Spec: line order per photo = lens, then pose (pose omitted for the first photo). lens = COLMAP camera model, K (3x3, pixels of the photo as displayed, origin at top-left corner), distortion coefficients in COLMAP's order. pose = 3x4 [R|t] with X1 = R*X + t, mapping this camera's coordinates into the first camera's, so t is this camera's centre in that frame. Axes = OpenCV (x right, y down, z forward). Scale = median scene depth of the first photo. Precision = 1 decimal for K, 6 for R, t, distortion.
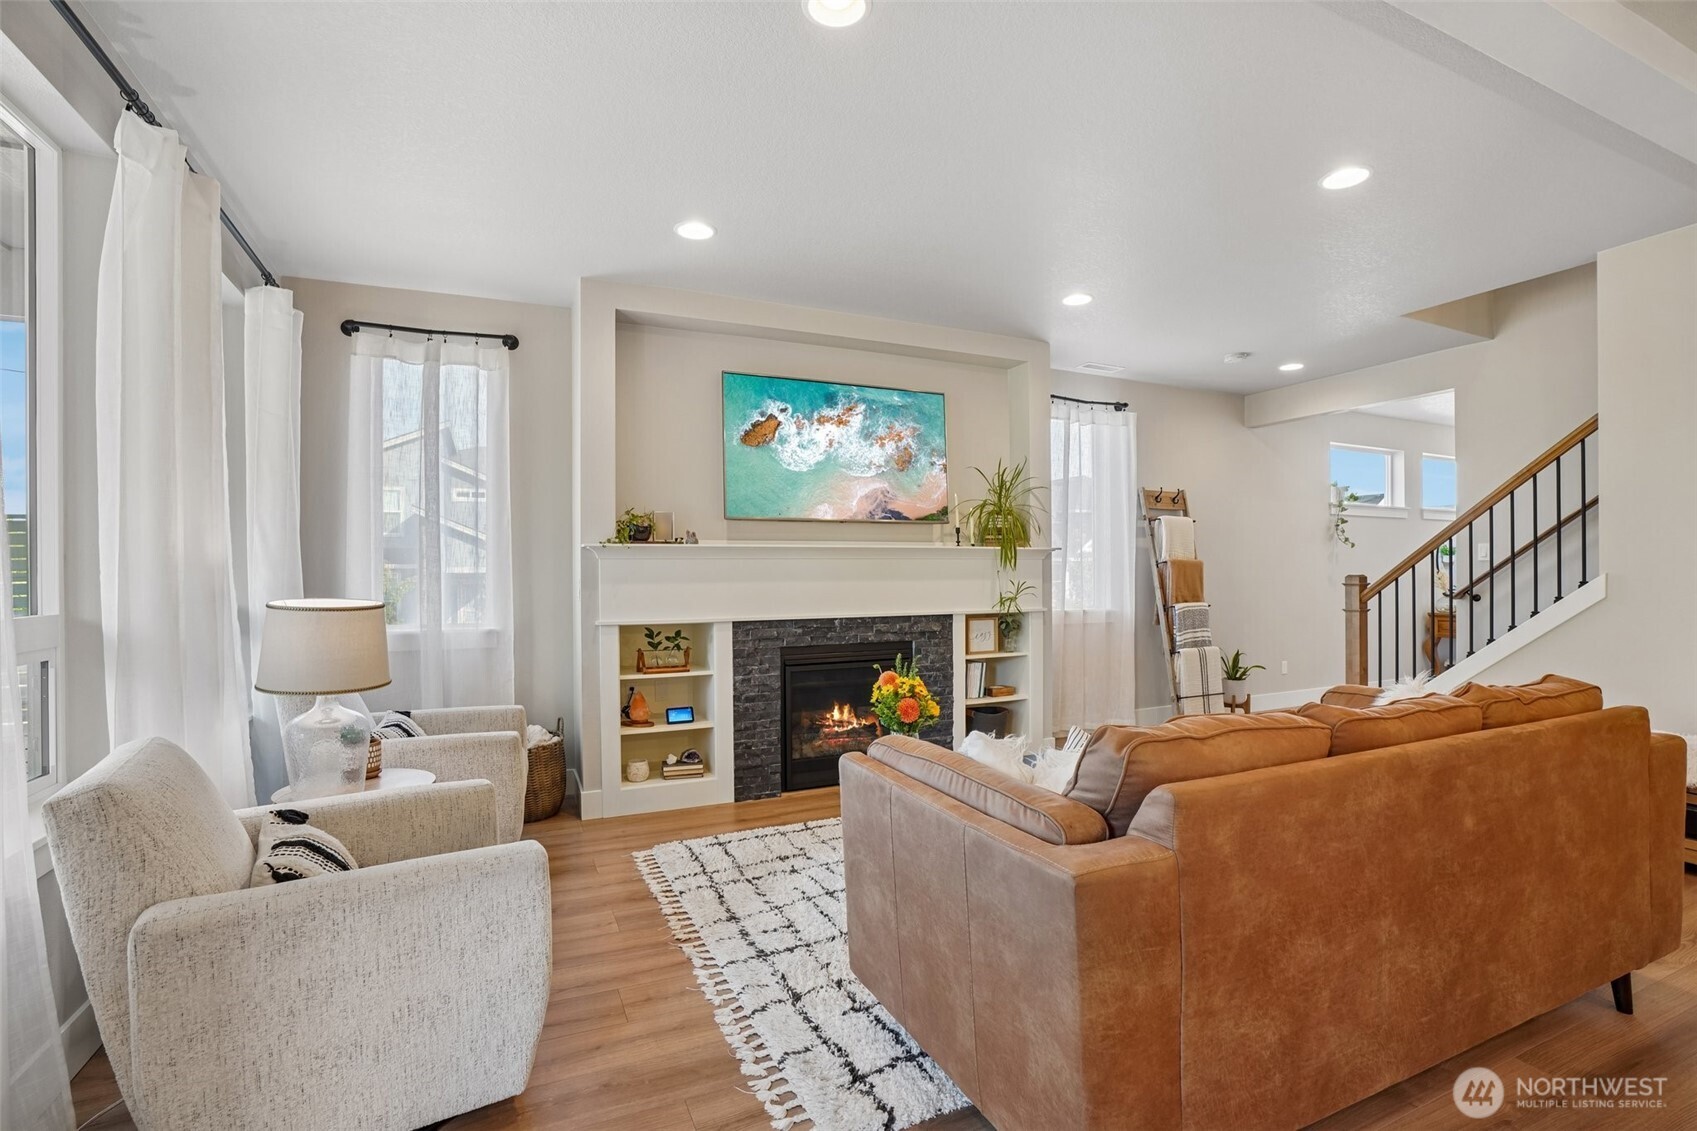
lens RADIAL K [[792.4, 0, 844.2], [0, 792.4, 563.7], [0, 0, 1]] dist [-0.054159, 0.016620]
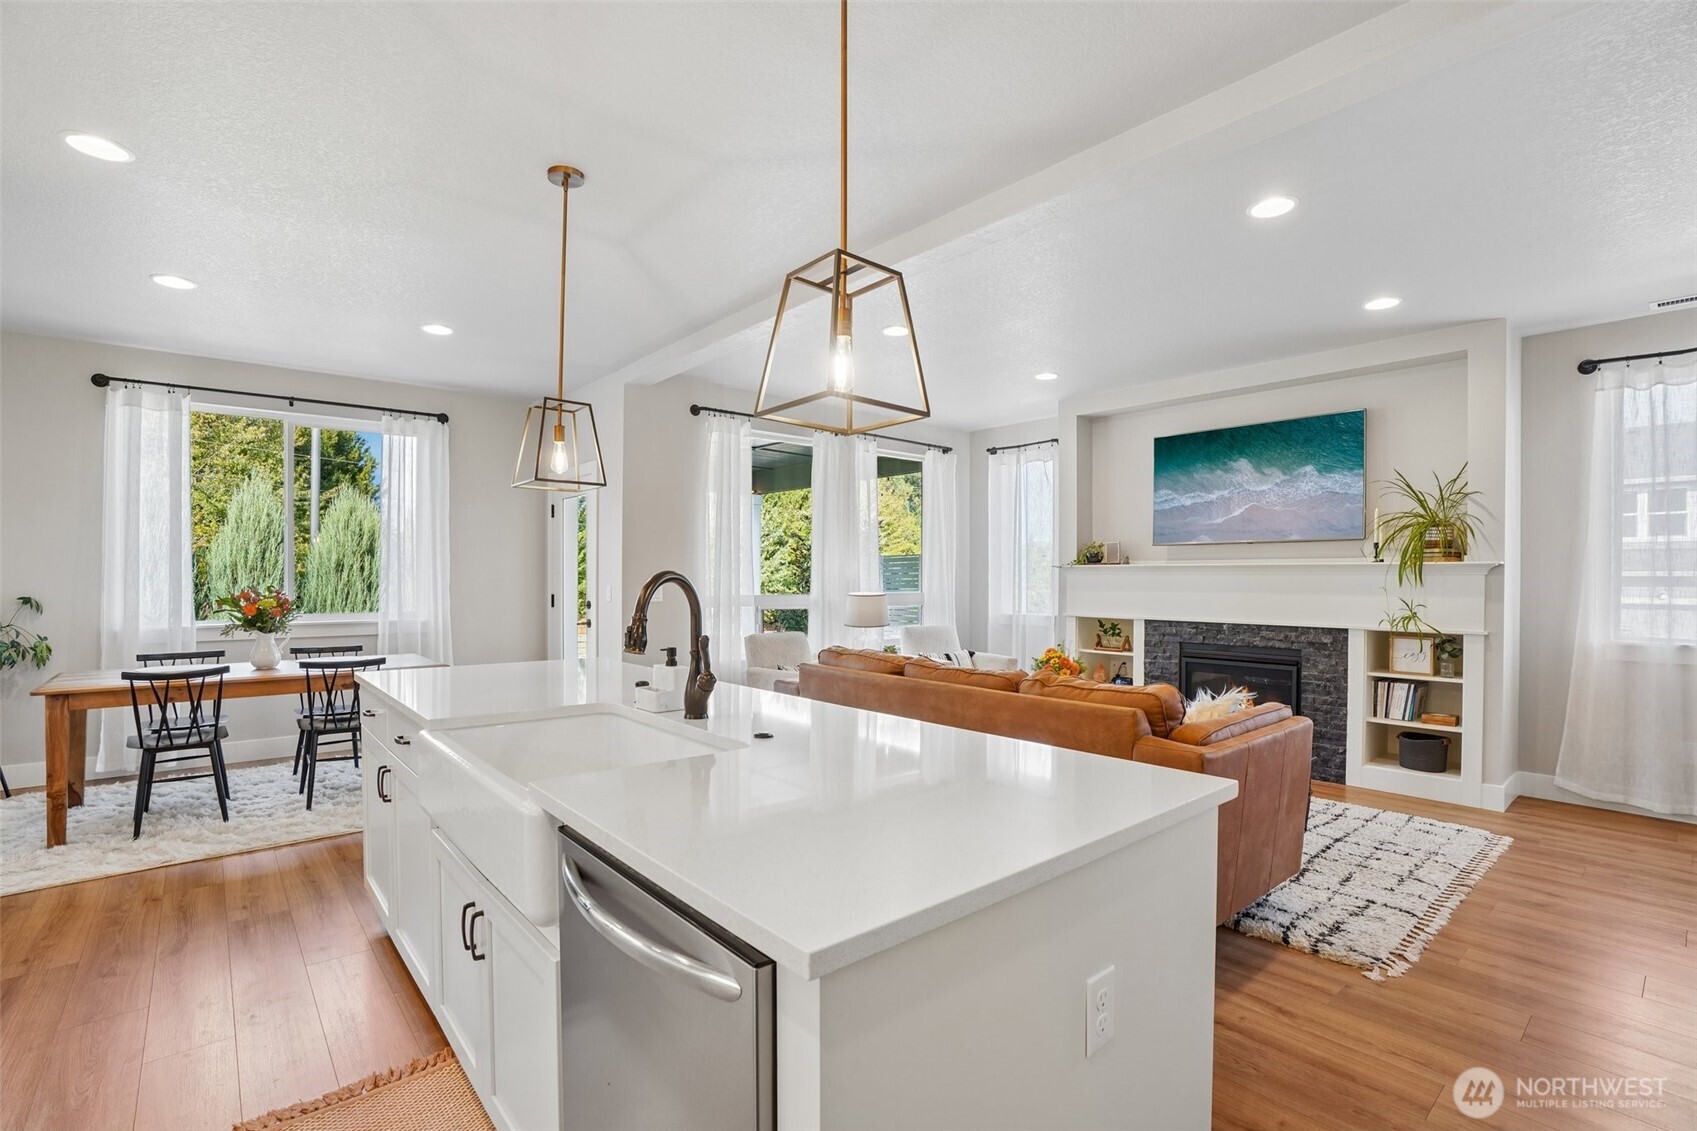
lens RADIAL K [[792.4, 0, 854.7], [0, 792.4, 579.2], [0, 0, 1]] dist [-0.054159, 0.016620]
pose [[0.290910, 0.011466, -0.956682, 0.976881], [0.004030, 0.999905, 0.013209, -0.017362], [0.956742, -0.007698, 0.290836, 0.102981]]
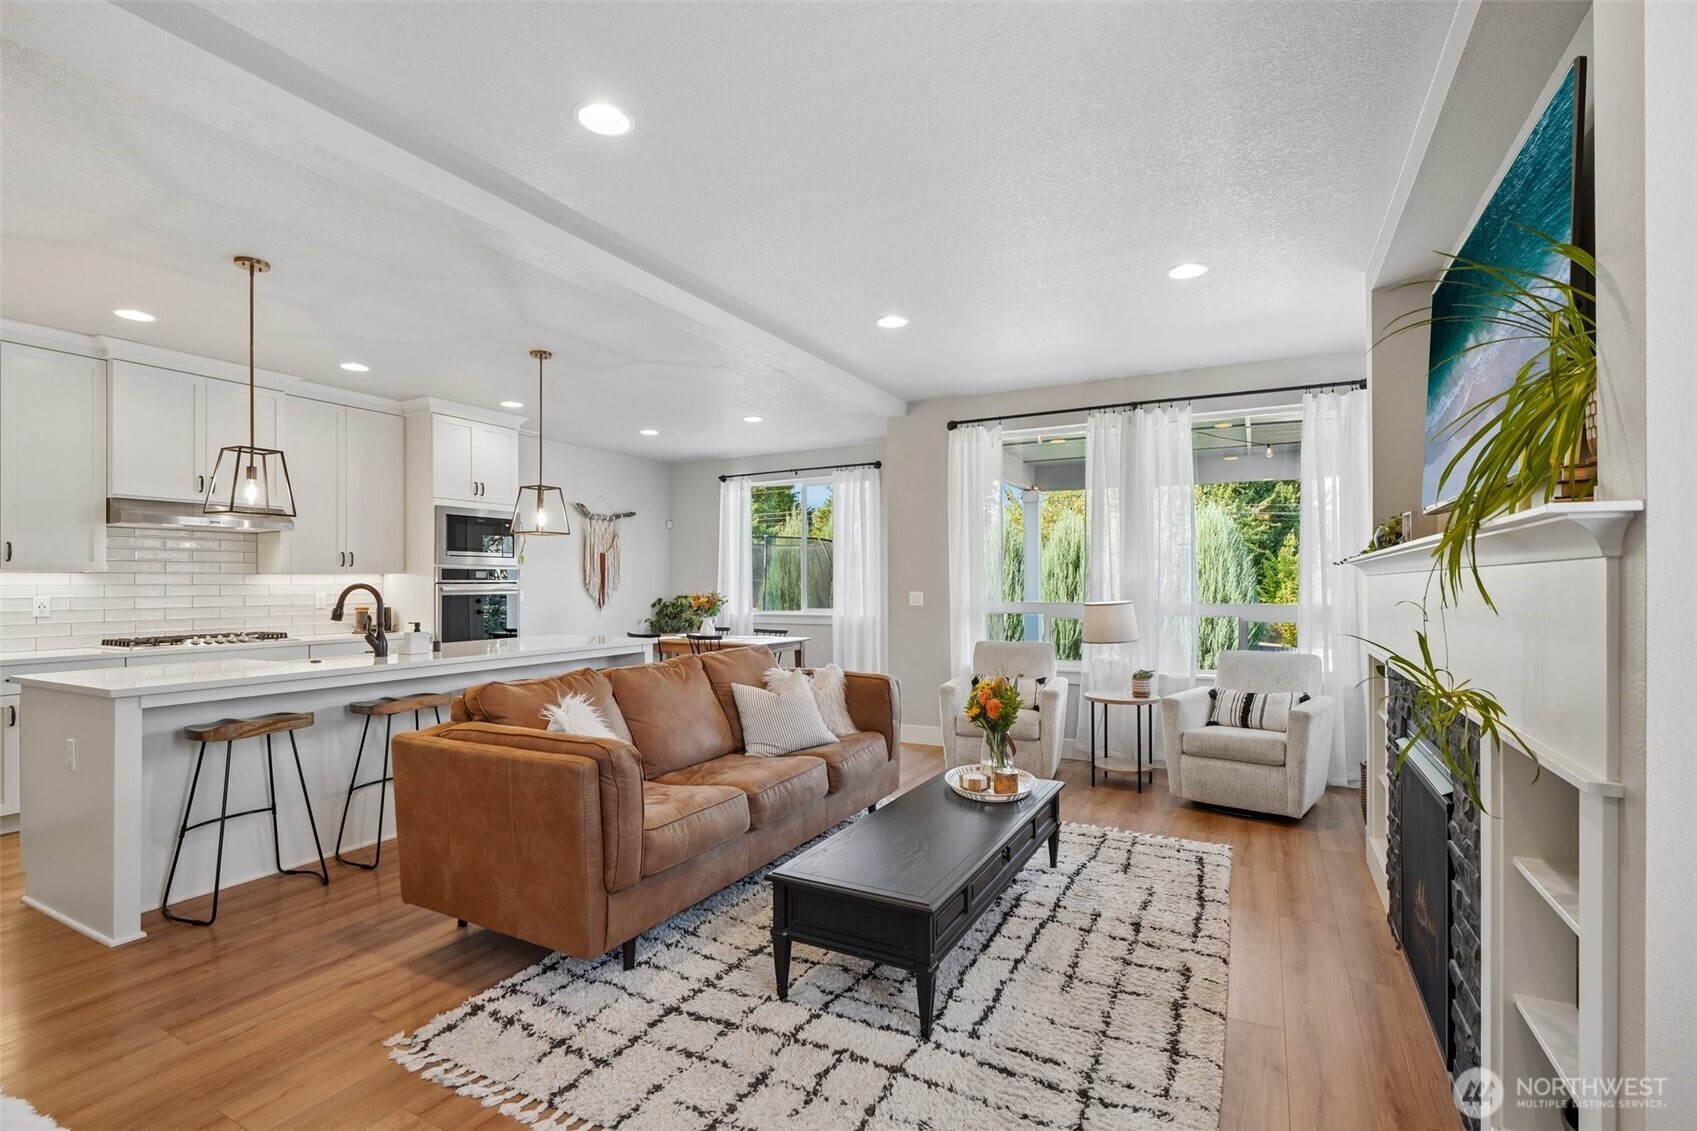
lens RADIAL K [[792.4, 0, 855.0], [0, 792.4, 556.2], [0, 0, 1]] dist [-0.054159, 0.016620]
pose [[-0.786882, -0.010202, -0.617019, 0.621188], [0.016622, 0.999150, -0.037718, -0.002761], [0.616879, -0.039935, -0.786044, 1.227506]]
